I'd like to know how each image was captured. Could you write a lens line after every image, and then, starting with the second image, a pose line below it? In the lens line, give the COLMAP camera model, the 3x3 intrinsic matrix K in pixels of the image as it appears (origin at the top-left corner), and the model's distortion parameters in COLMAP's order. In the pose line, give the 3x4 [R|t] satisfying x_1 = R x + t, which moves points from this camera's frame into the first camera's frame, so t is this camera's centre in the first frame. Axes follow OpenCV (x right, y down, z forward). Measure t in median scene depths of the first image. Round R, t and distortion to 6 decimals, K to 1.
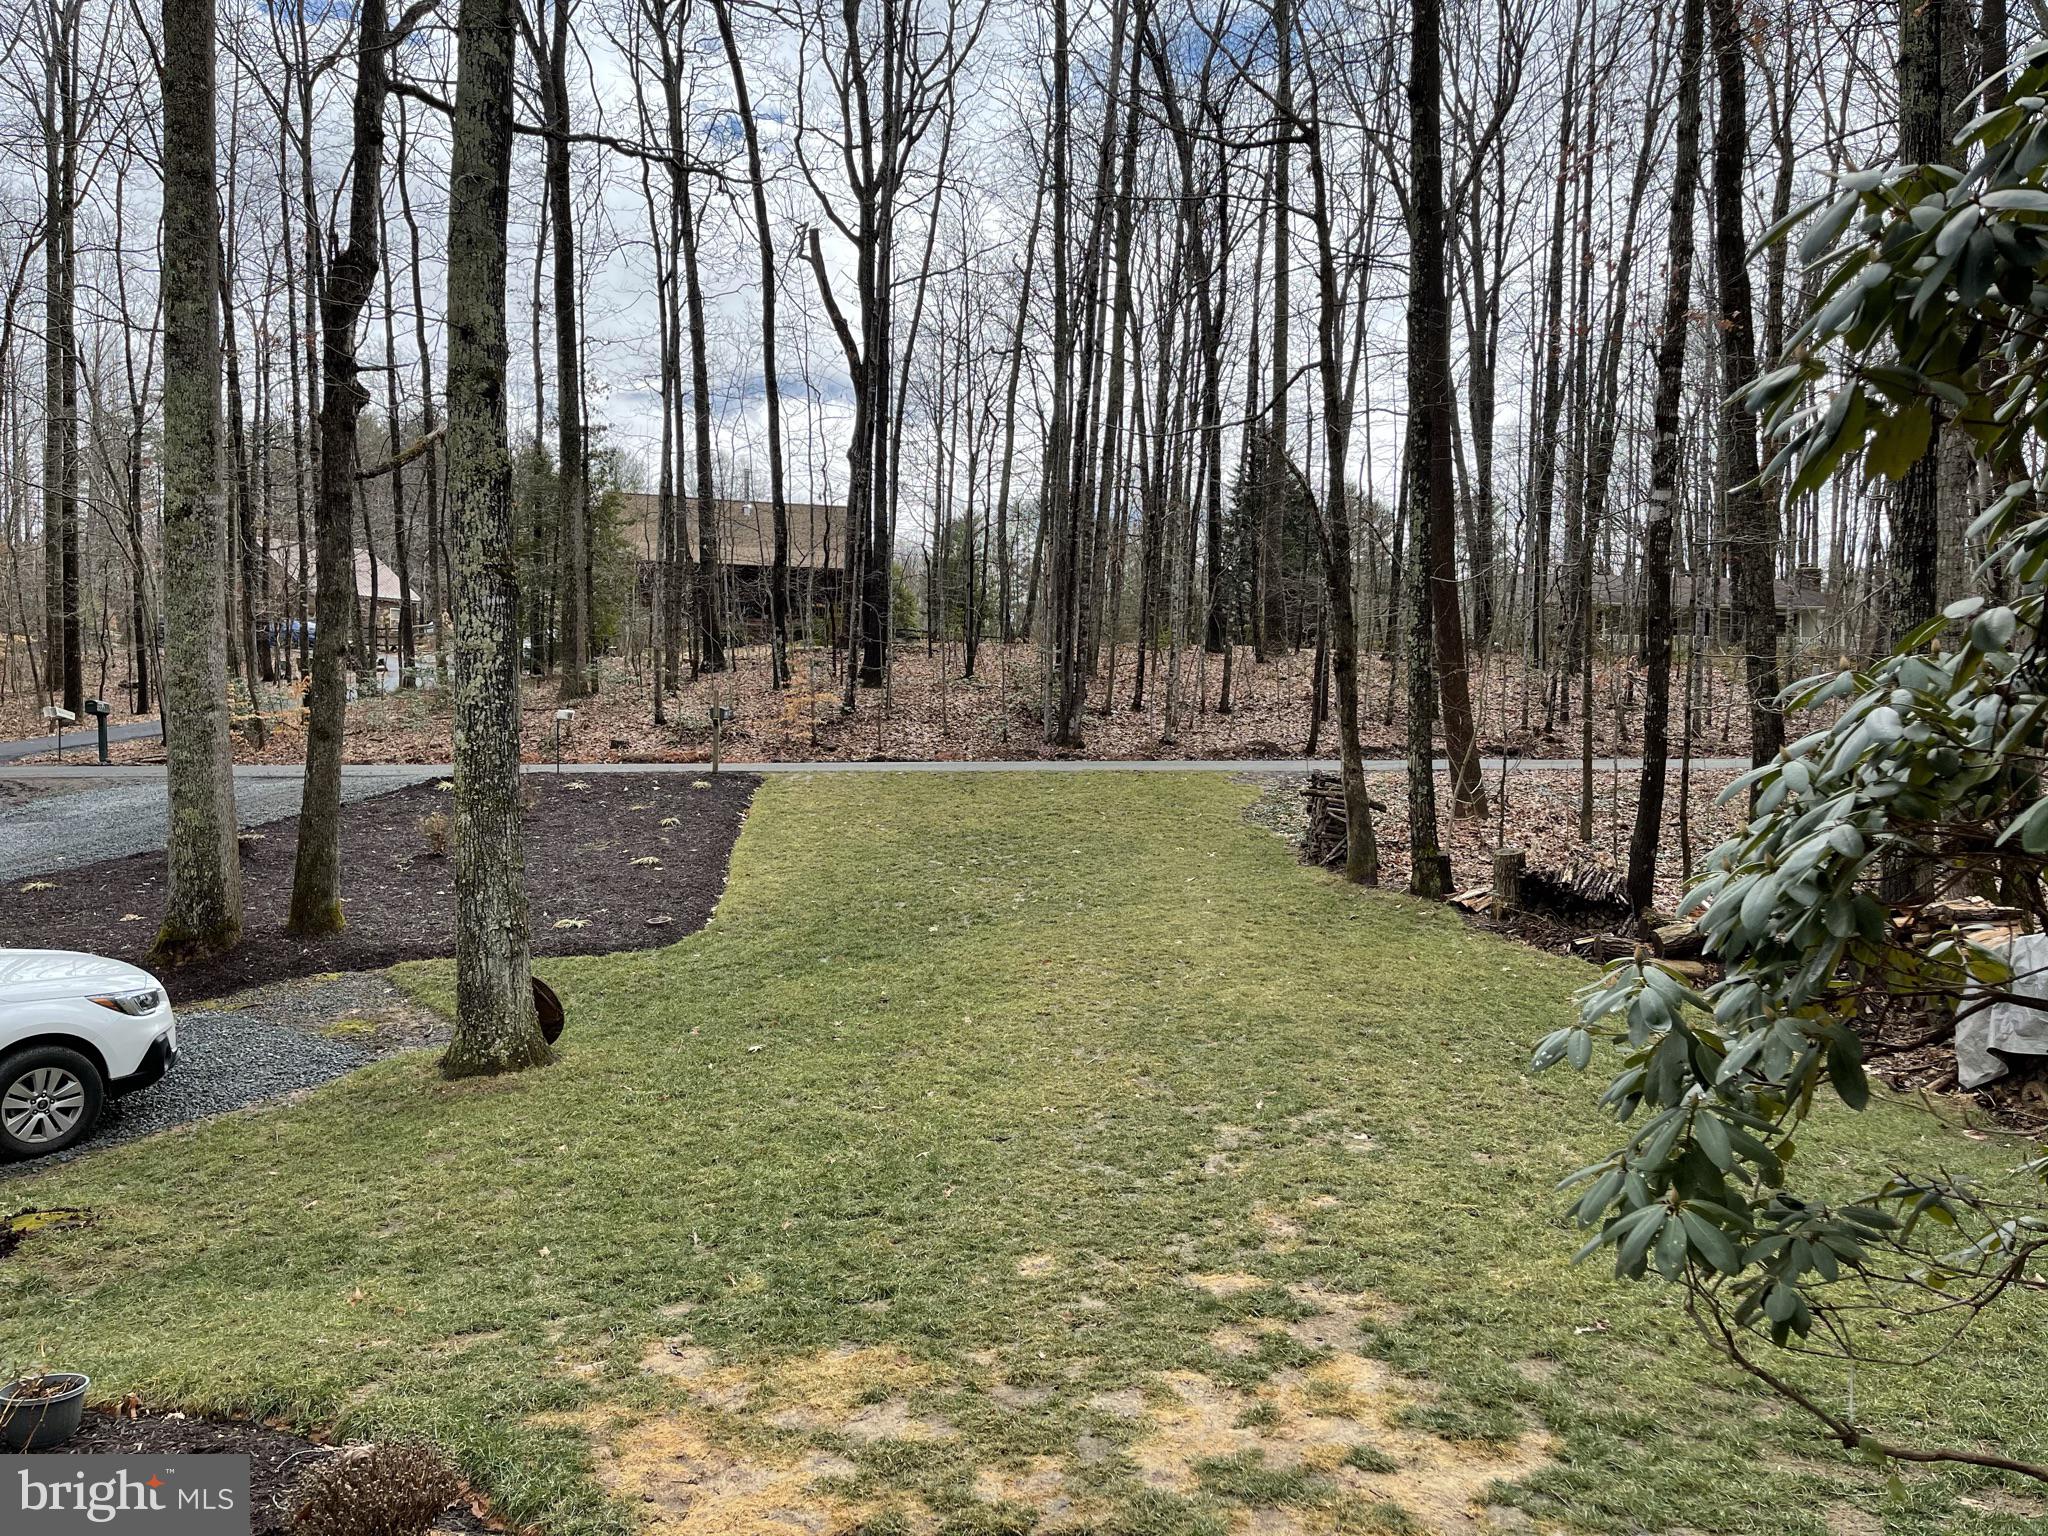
lens RADIAL K [[1534.6, 0, 1023.8], [0, 1534.6, 769.9], [0, 0, 1]] dist [0.072882, 0.000422]
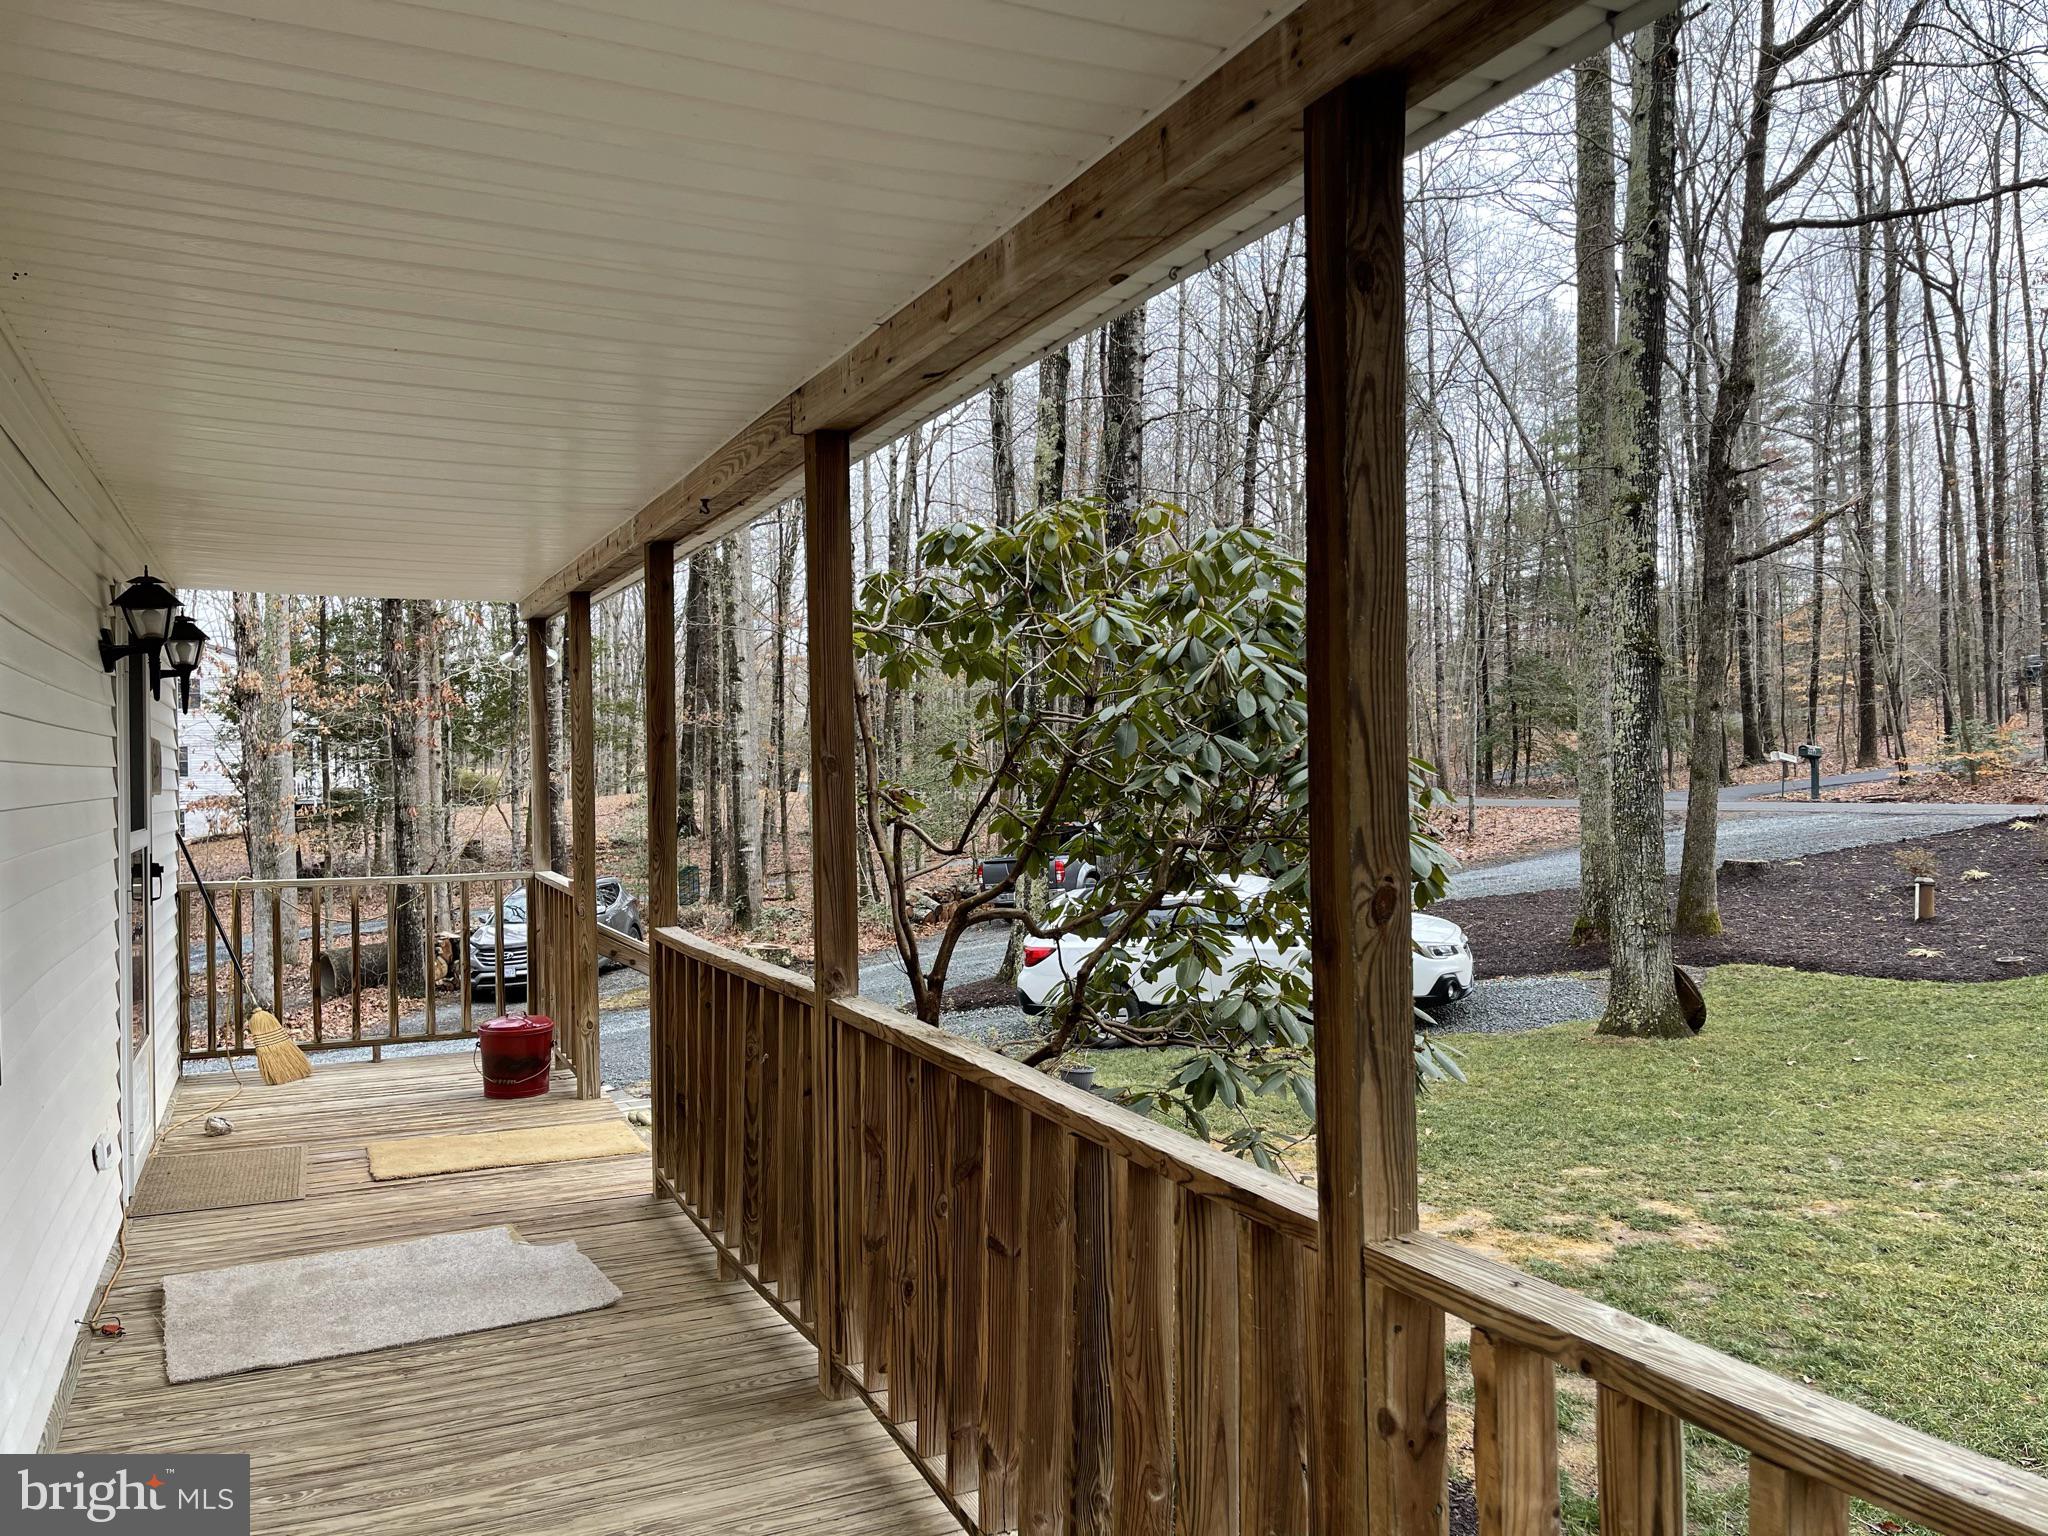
lens RADIAL K [[1534.6, 0, 1022.3], [0, 1534.6, 771.9], [0, 0, 1]] dist [0.072882, 0.000422]
pose [[0.410395, -0.008203, -0.911871, 0.635320], [-0.014763, 0.999769, -0.015638, 0.002959], [0.911788, 0.019879, 0.410179, 0.001429]]
